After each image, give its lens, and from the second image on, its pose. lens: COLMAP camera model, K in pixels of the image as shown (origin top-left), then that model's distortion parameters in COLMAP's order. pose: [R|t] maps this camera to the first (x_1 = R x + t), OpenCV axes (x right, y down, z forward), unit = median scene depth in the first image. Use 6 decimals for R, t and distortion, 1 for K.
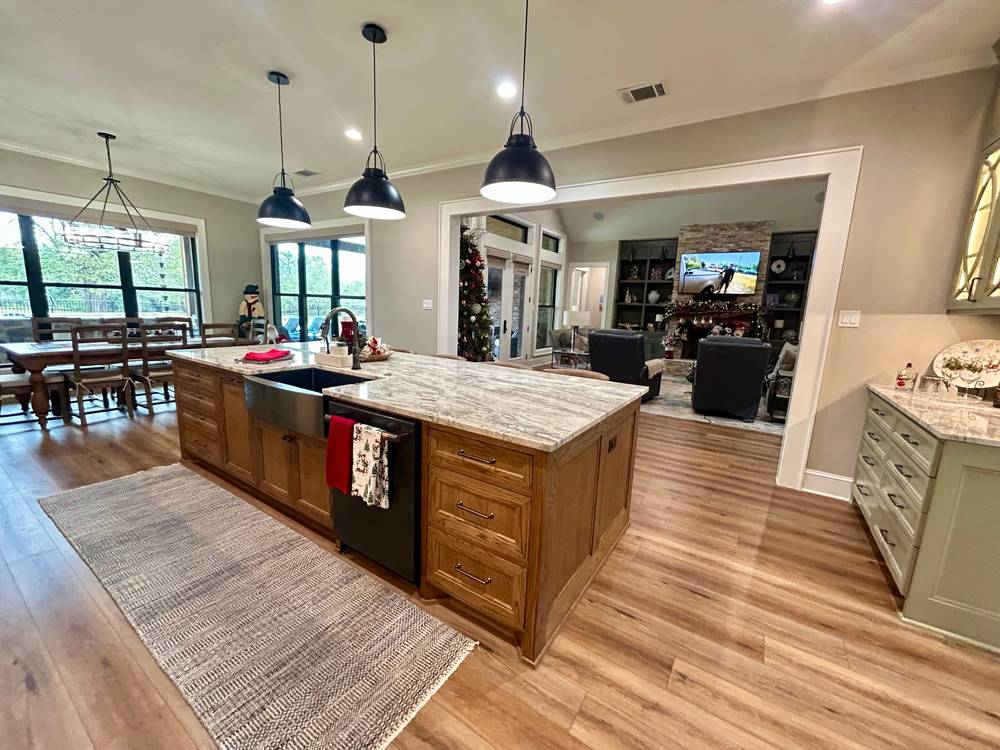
lens RADIAL K [[404.9, 0, 500.0], [0, 404.9, 375.0], [0, 0, 1]] dist [-0.001634, 0.000246]
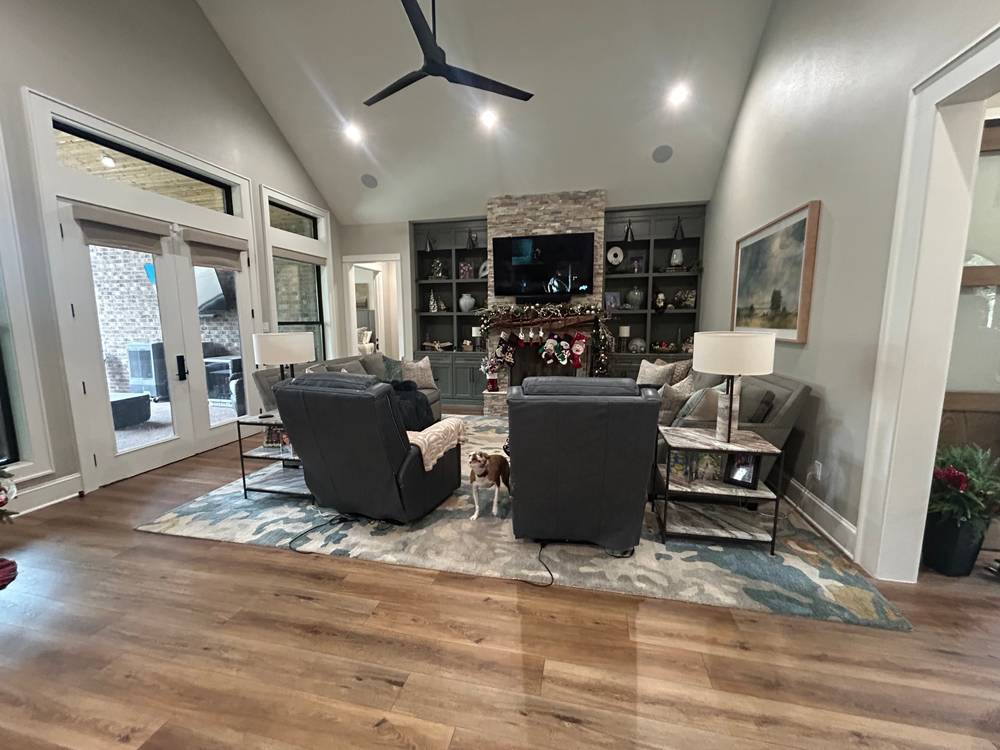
lens RADIAL K [[404.9, 0, 500.0], [0, 404.9, 375.0], [0, 0, 1]] dist [-0.001634, 0.000246]
pose [[0.936103, -0.093861, 0.338971, 0.203777], [0.103992, 0.994508, -0.011804, -0.058868], [-0.336002, 0.046300, 0.940723, 0.359916]]
